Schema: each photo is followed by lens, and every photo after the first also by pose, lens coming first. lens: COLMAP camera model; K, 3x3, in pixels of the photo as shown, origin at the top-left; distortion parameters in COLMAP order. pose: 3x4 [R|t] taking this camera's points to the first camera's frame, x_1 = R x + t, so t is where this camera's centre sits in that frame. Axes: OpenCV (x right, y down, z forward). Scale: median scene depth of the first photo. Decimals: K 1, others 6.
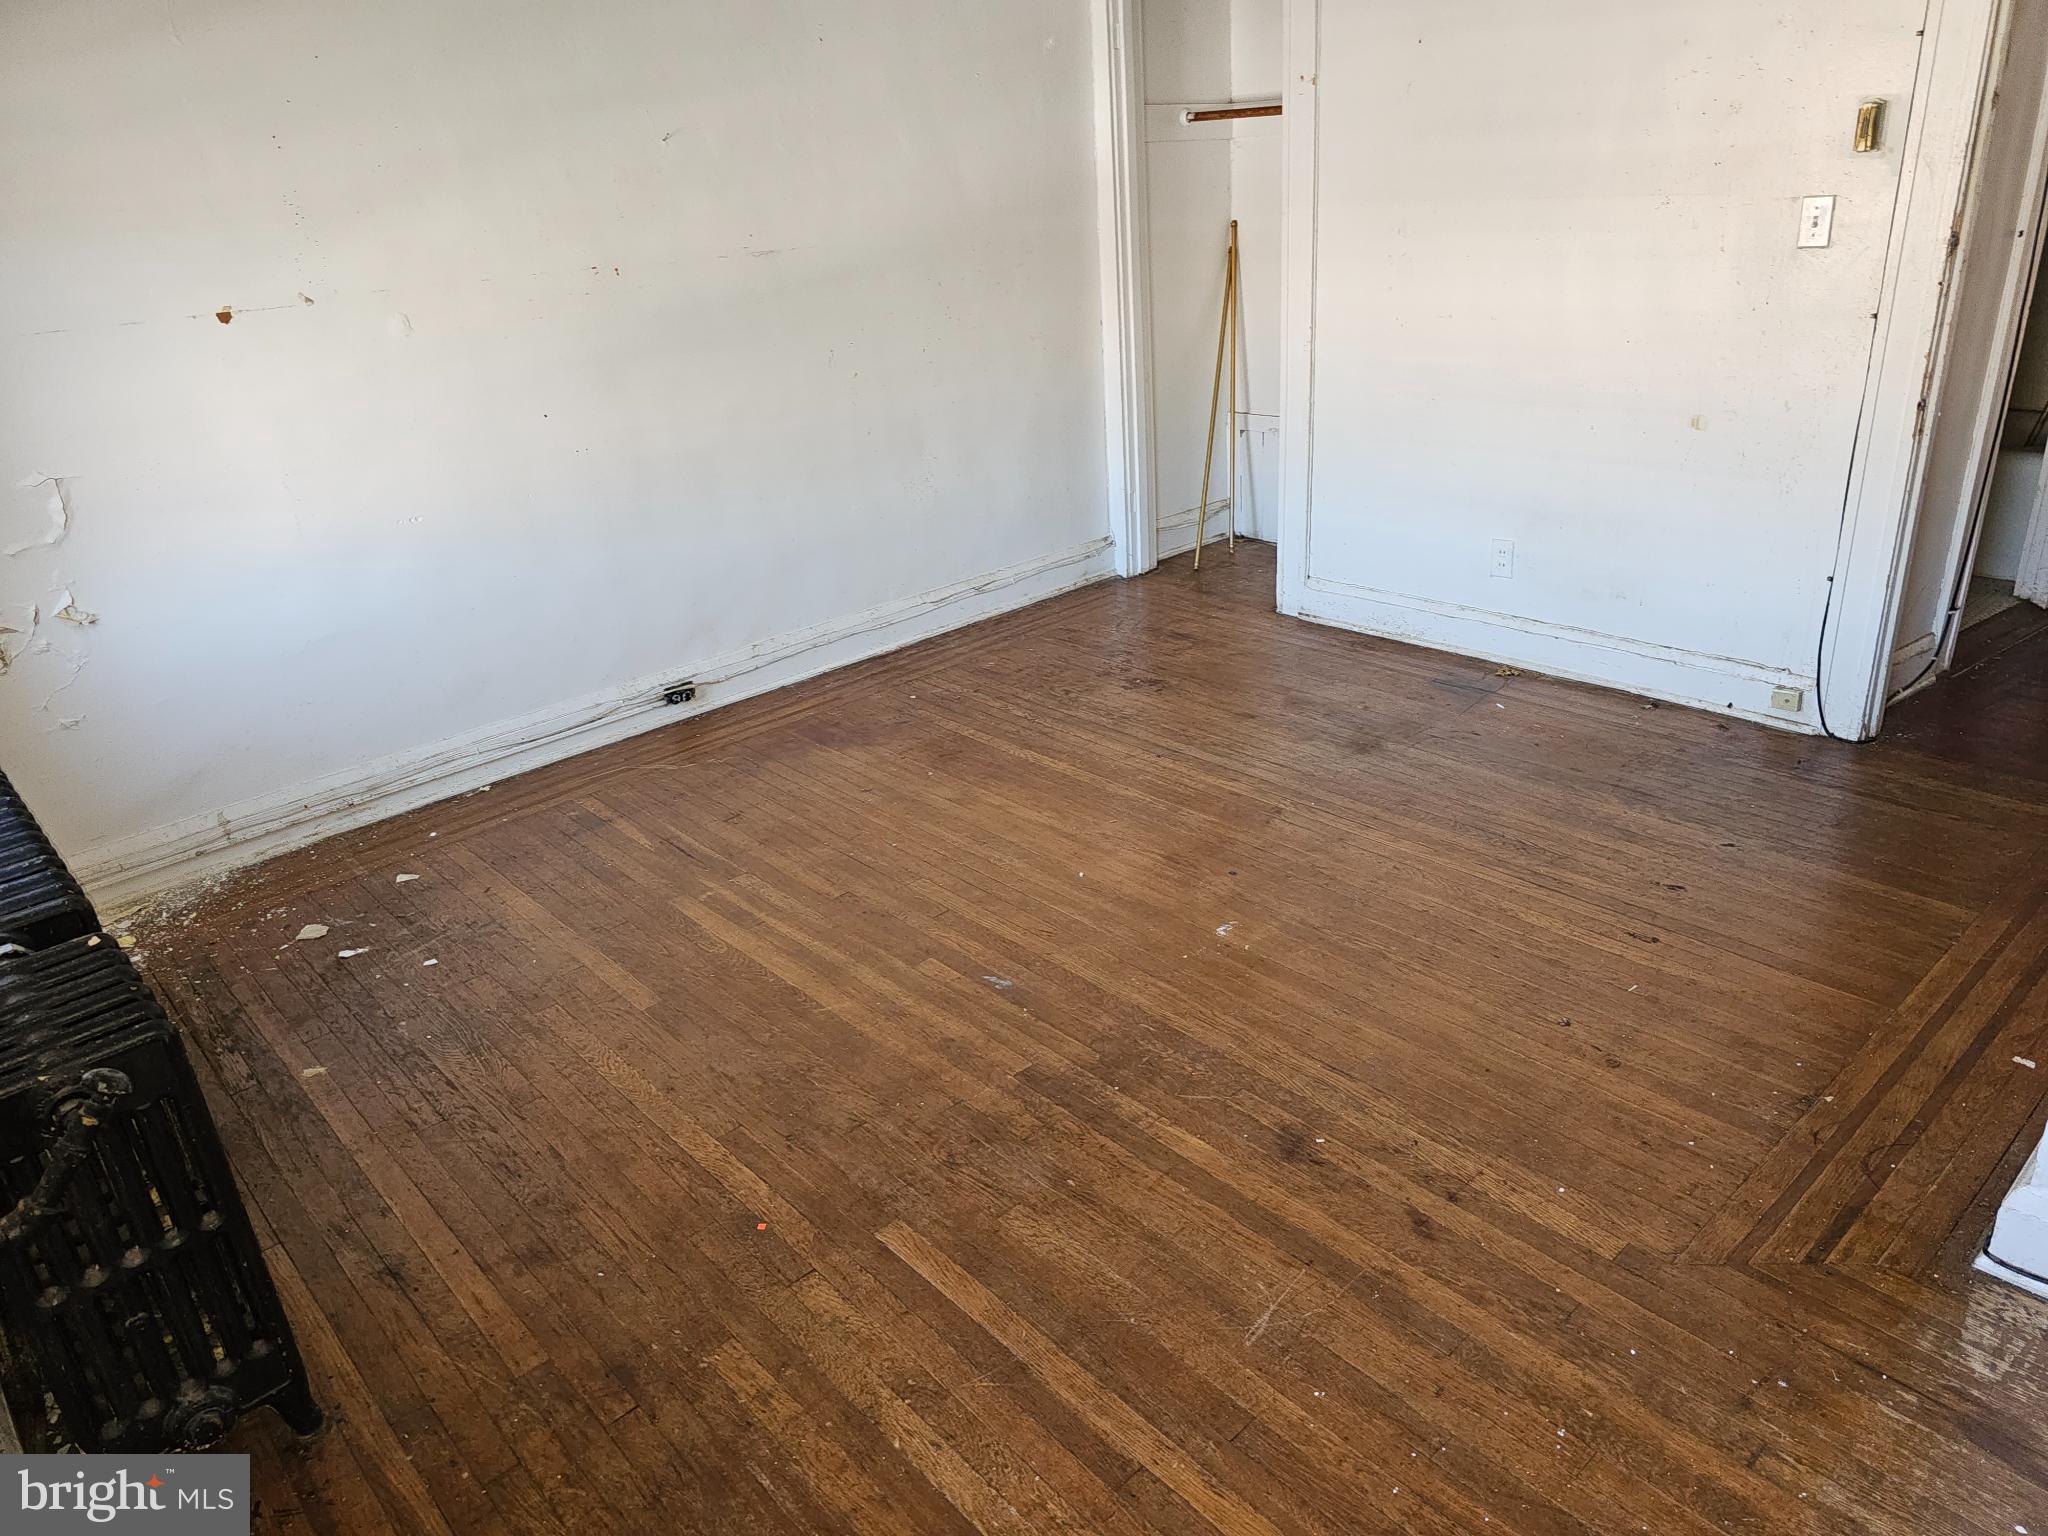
lens RADIAL K [[1359.6, 0, 1011.6], [0, 1359.6, 782.6], [0, 0, 1]] dist [0.070430, -0.068218]
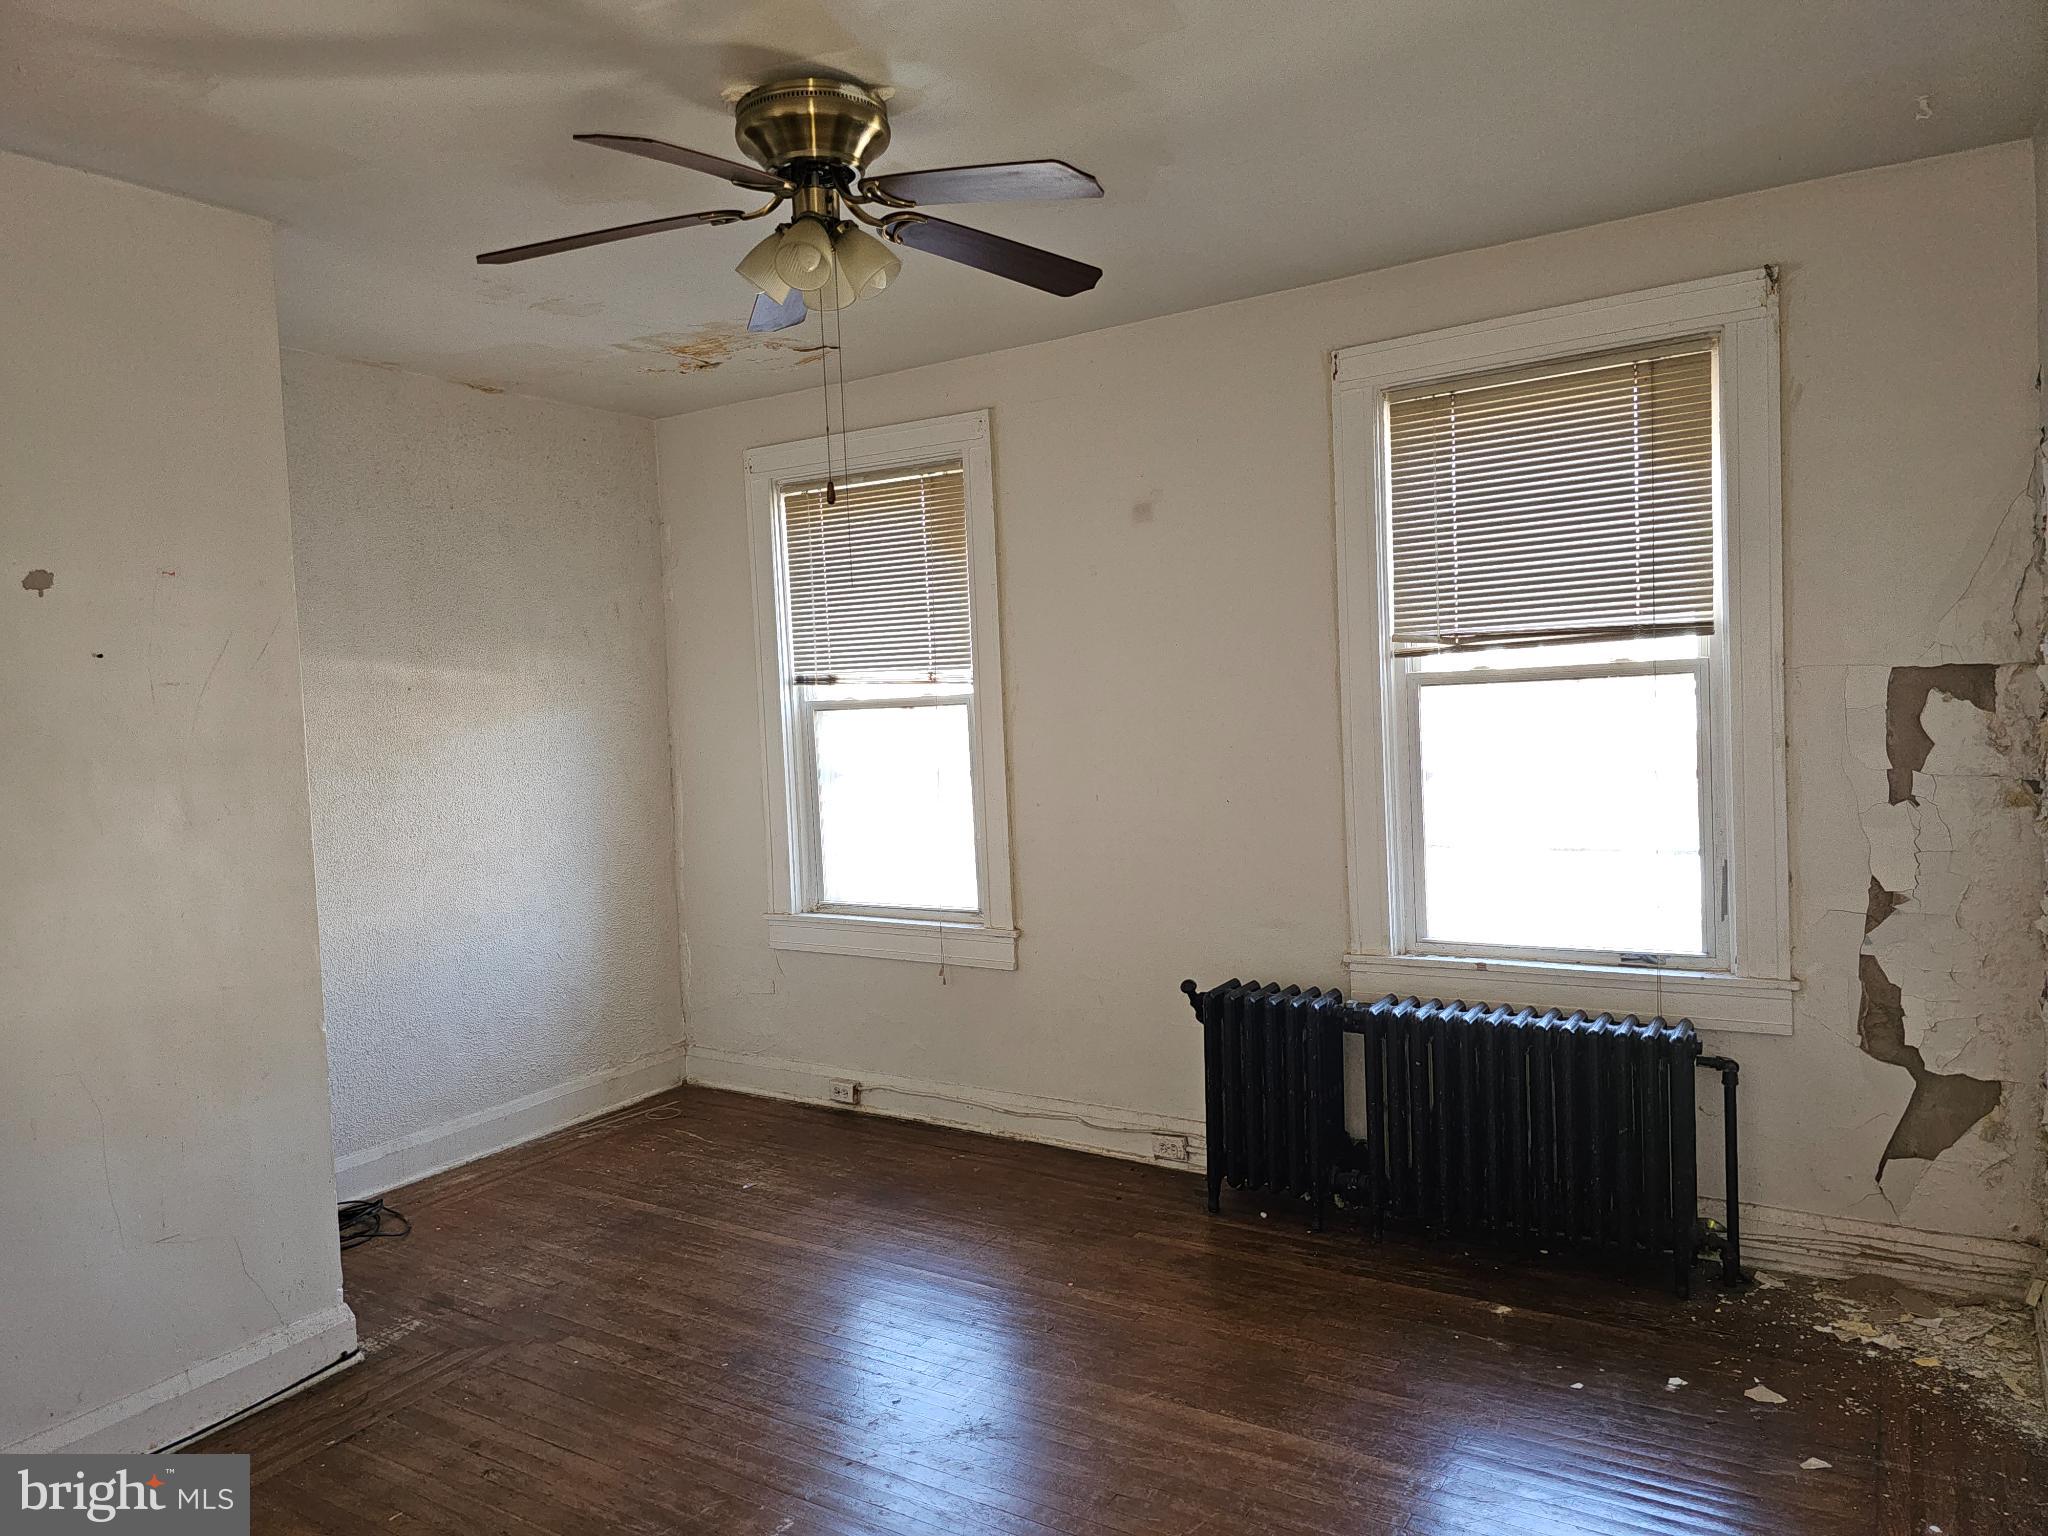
lens RADIAL K [[1398.1, 0, 936.3], [0, 1398.1, 743.3], [0, 0, 1]] dist [0.029528, -0.028511]
pose [[-0.965339, 0.121697, -0.230892, 0.168255], [0.002175, 0.888362, 0.459138, -0.613310], [0.260991, 0.442722, -0.857835, 1.256098]]
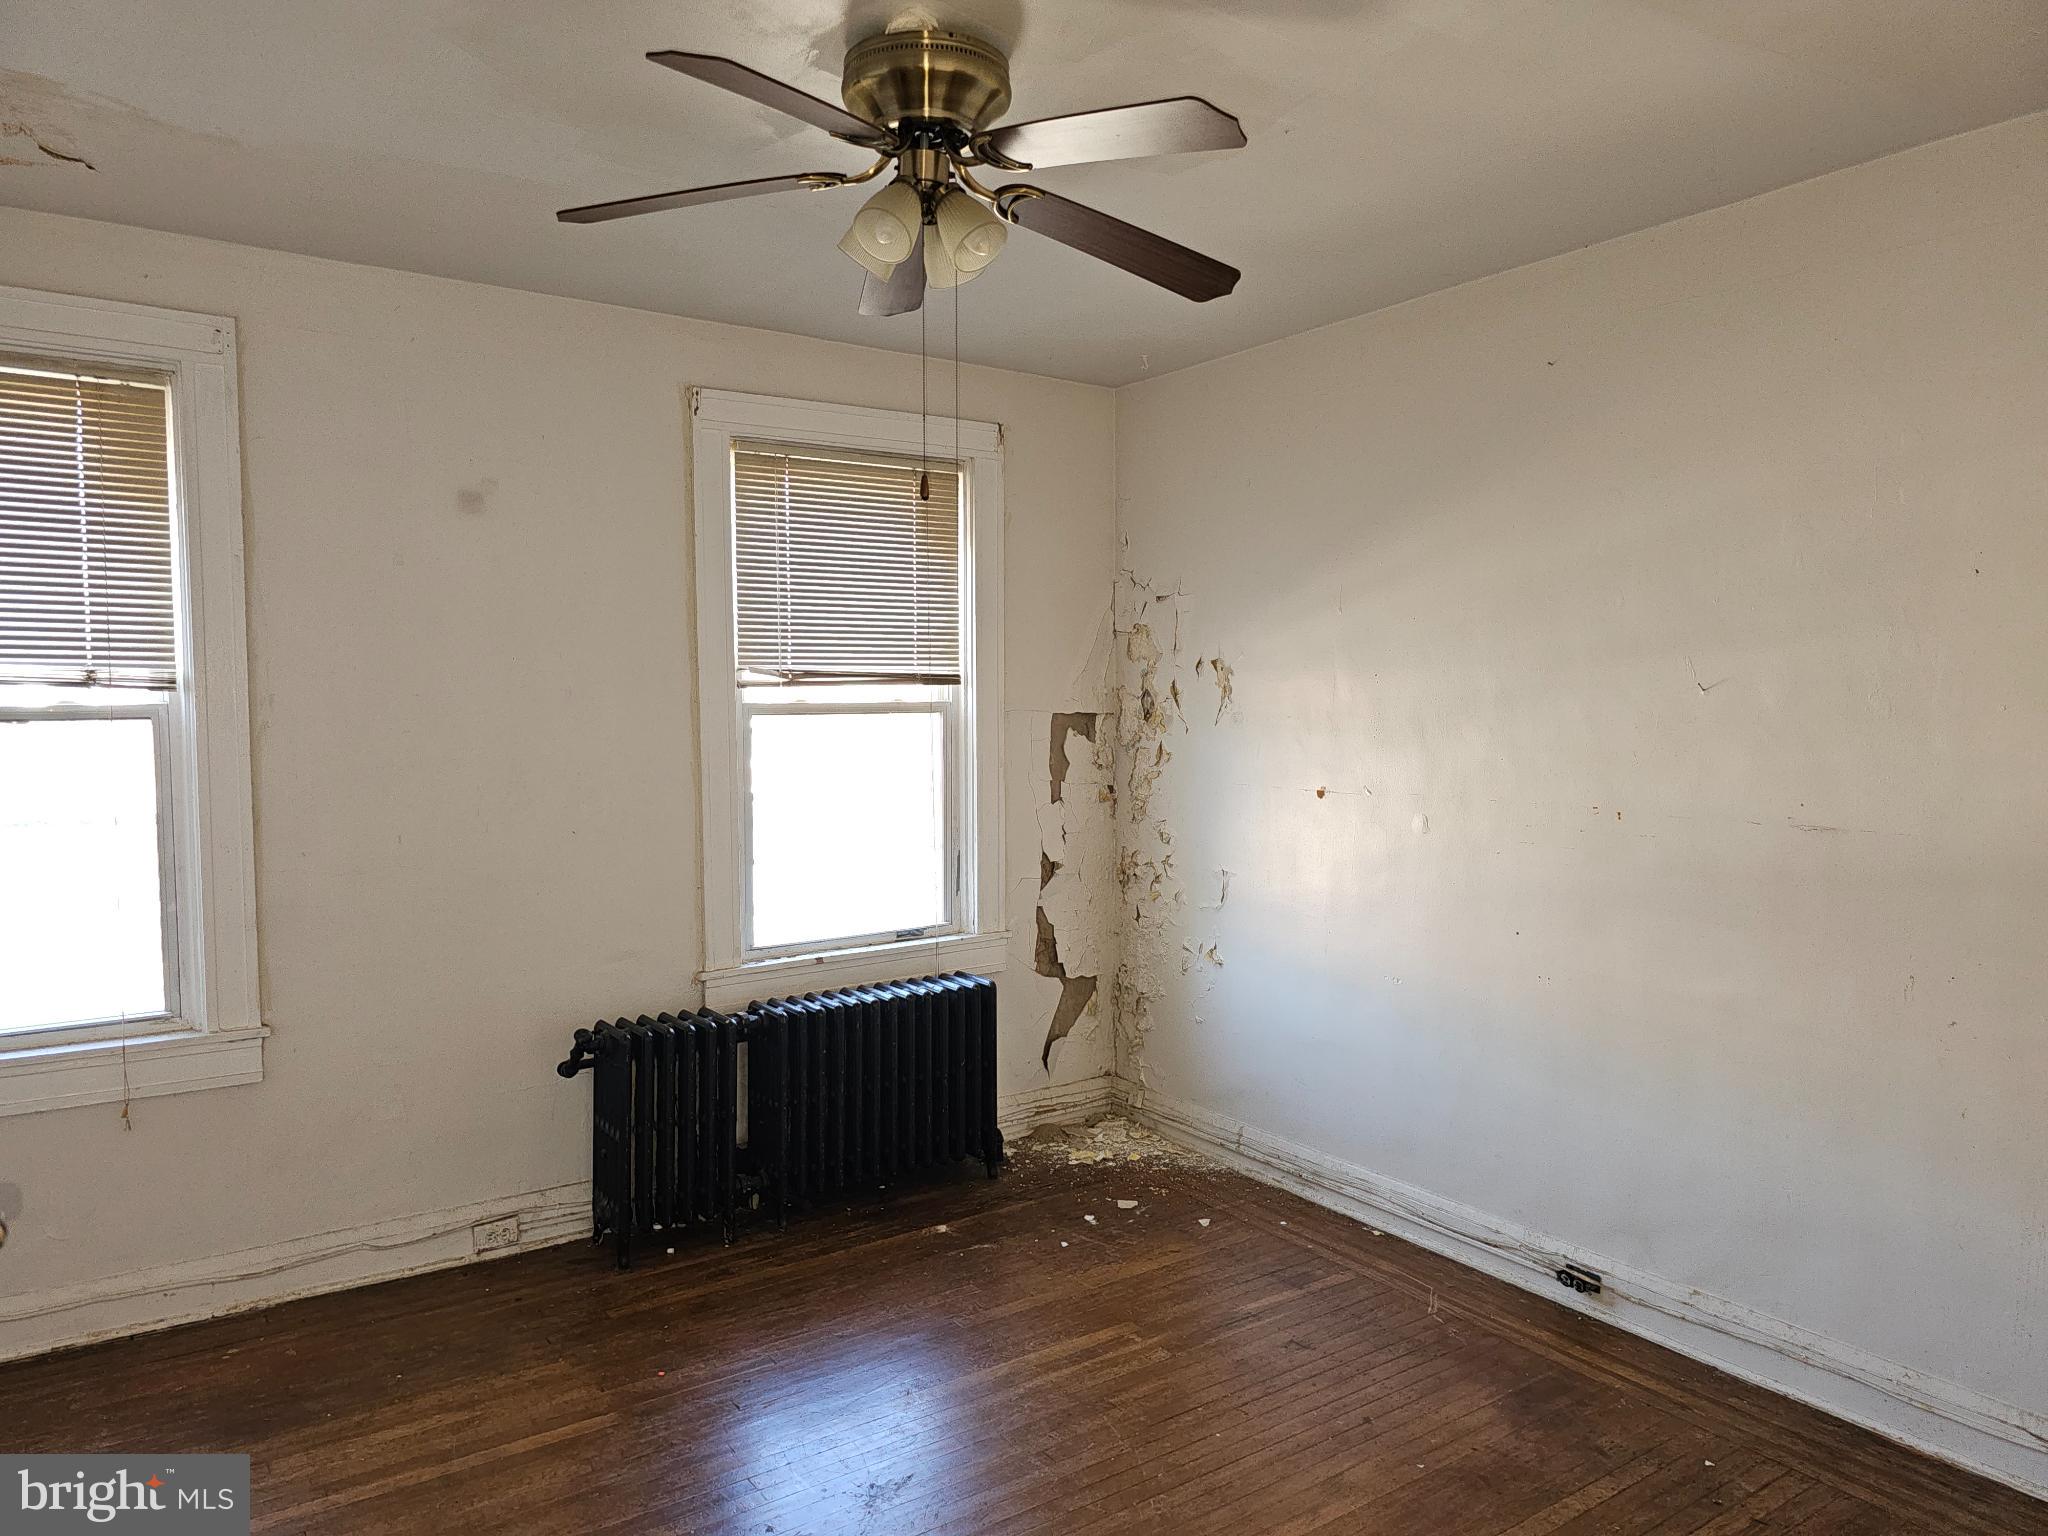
lens RADIAL K [[1378.7, 0, 1004.3], [0, 1378.7, 765.7], [0, 0, 1]] dist [0.067447, -0.061549]
pose [[-0.131582, 0.116444, -0.984443, 0.690659], [-0.409054, 0.898209, 0.160918, -0.386074], [0.902973, 0.423864, -0.070556, 0.684544]]
